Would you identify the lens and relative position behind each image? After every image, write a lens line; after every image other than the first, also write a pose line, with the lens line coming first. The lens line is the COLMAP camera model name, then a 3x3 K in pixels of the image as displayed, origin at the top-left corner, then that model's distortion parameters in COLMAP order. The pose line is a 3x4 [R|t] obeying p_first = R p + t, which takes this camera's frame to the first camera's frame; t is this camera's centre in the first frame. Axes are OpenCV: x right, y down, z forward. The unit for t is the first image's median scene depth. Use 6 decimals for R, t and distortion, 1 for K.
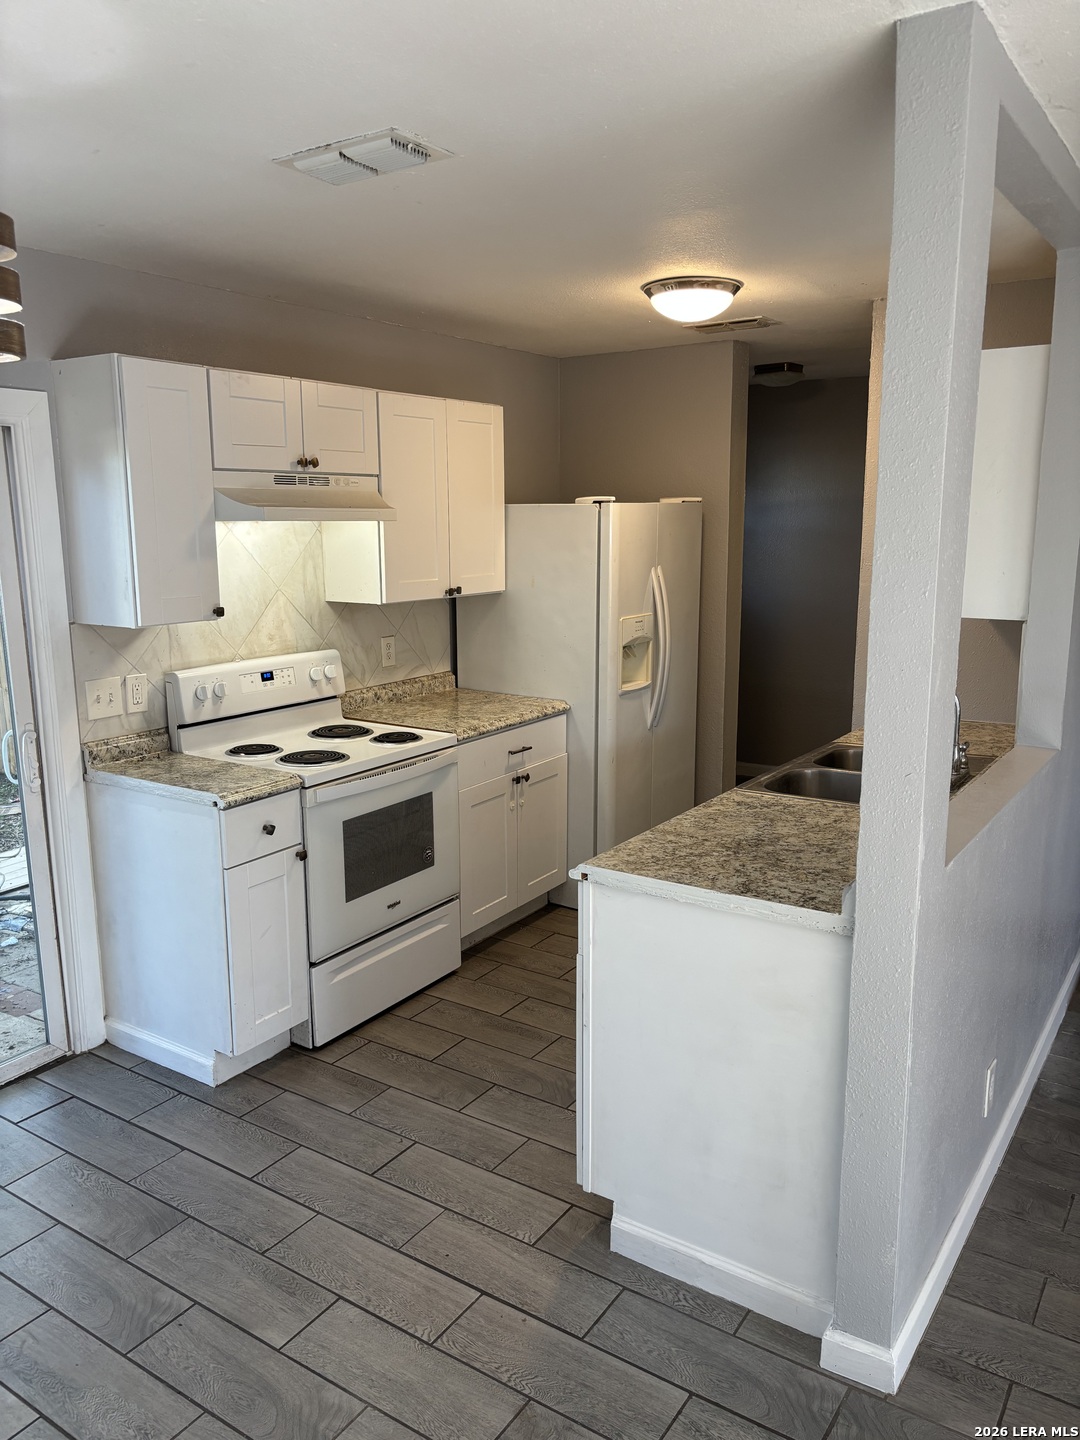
lens RADIAL K [[1089.0, 0, 540.0], [0, 1089.0, 720.0], [0, 0, 1]] dist [-0.003353, -0.000951]
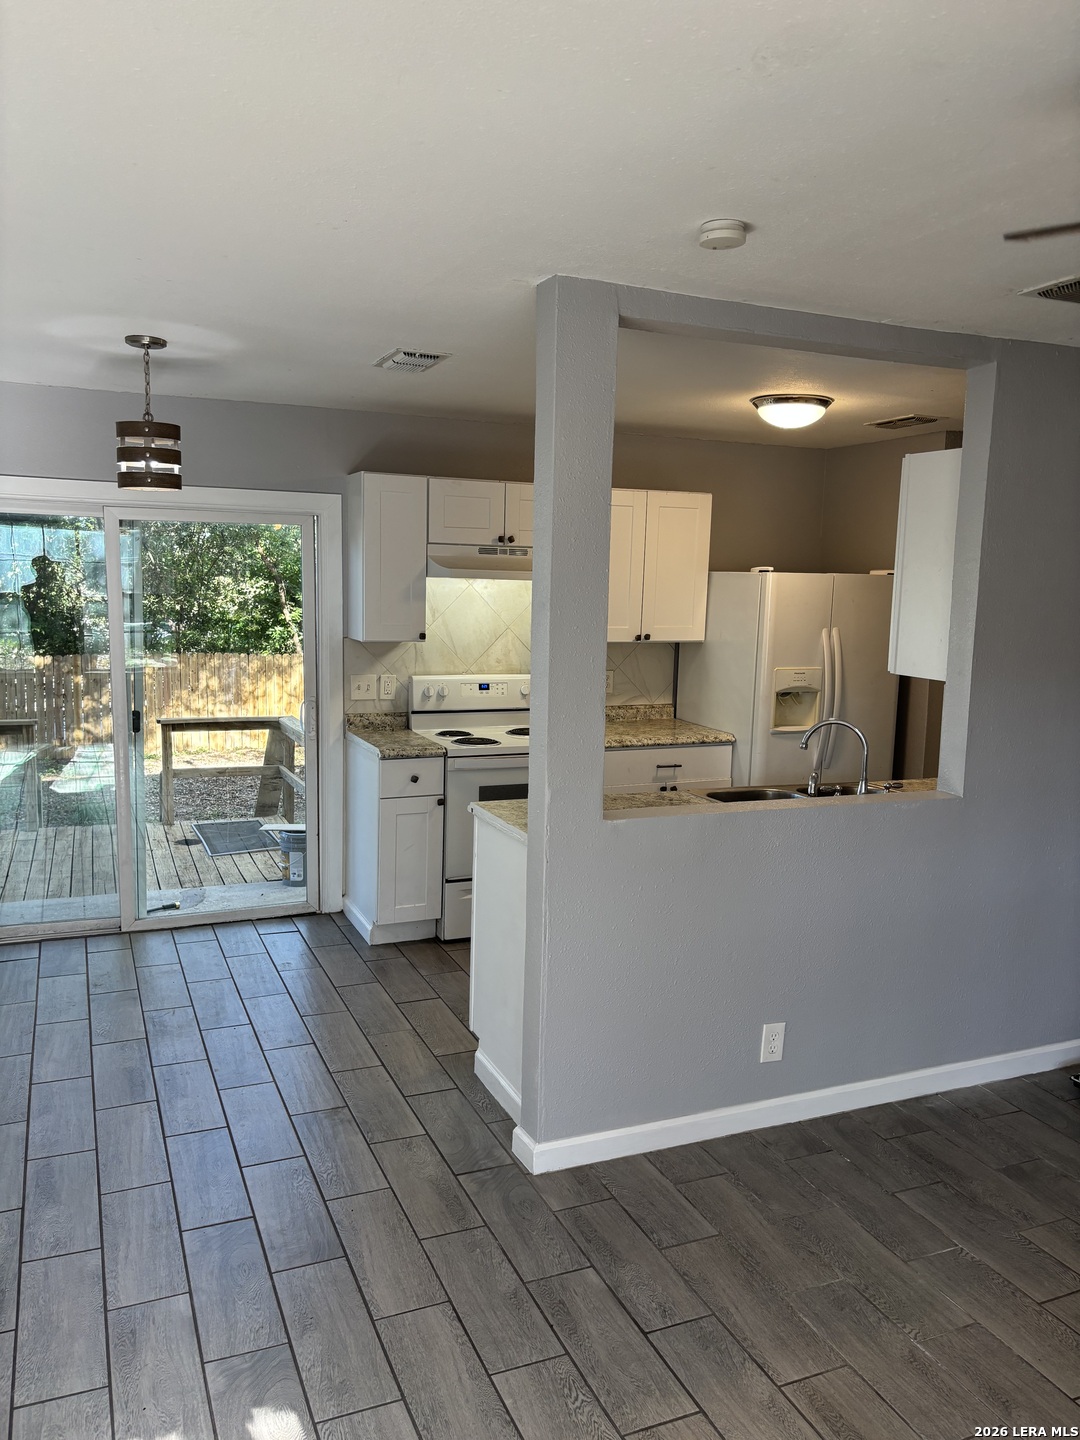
lens RADIAL K [[1095.3, 0, 539.5], [0, 1095.3, 720.0], [0, 0, 1]] dist [0.085710, -0.082318]
pose [[0.837219, 0.097875, -0.538037, 0.668673], [-0.129555, 0.991344, -0.021259, 0.027204], [0.531299, 0.087504, 0.842653, -0.189274]]
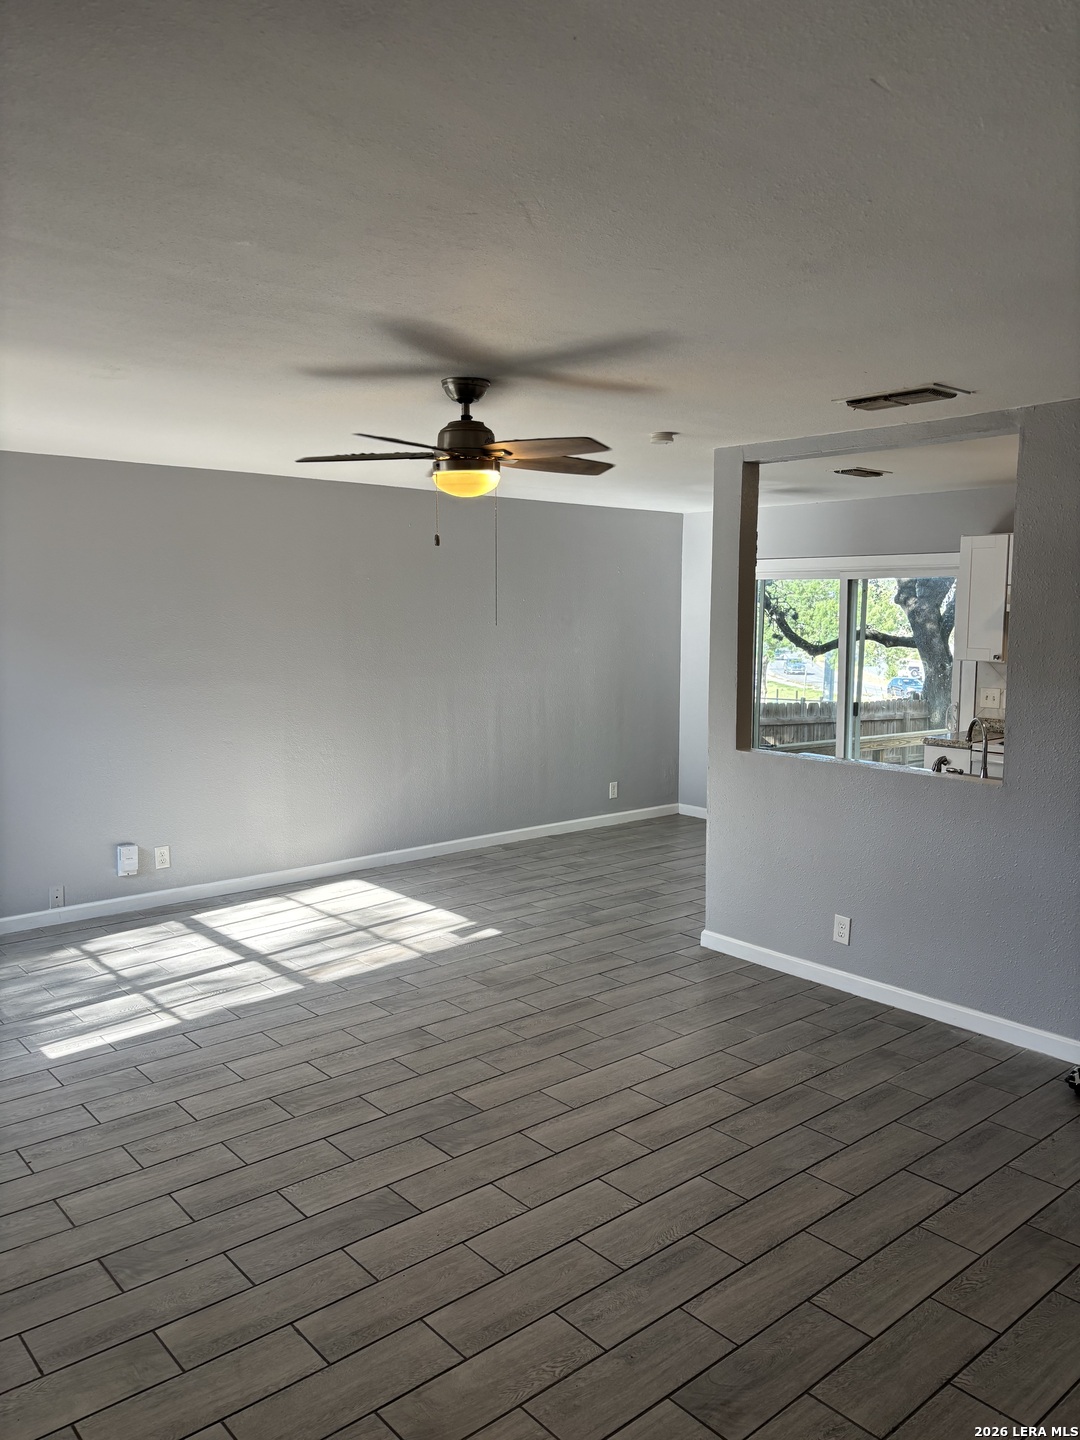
lens RADIAL K [[1095.3, 0, 539.5], [0, 1095.3, 720.0], [0, 0, 1]] dist [0.085710, -0.082318]
pose [[-0.265590, 0.103344, -0.958531, 1.796422], [-0.184746, 0.970357, 0.155809, -0.146602], [0.946219, 0.218466, -0.238625, 0.723933]]
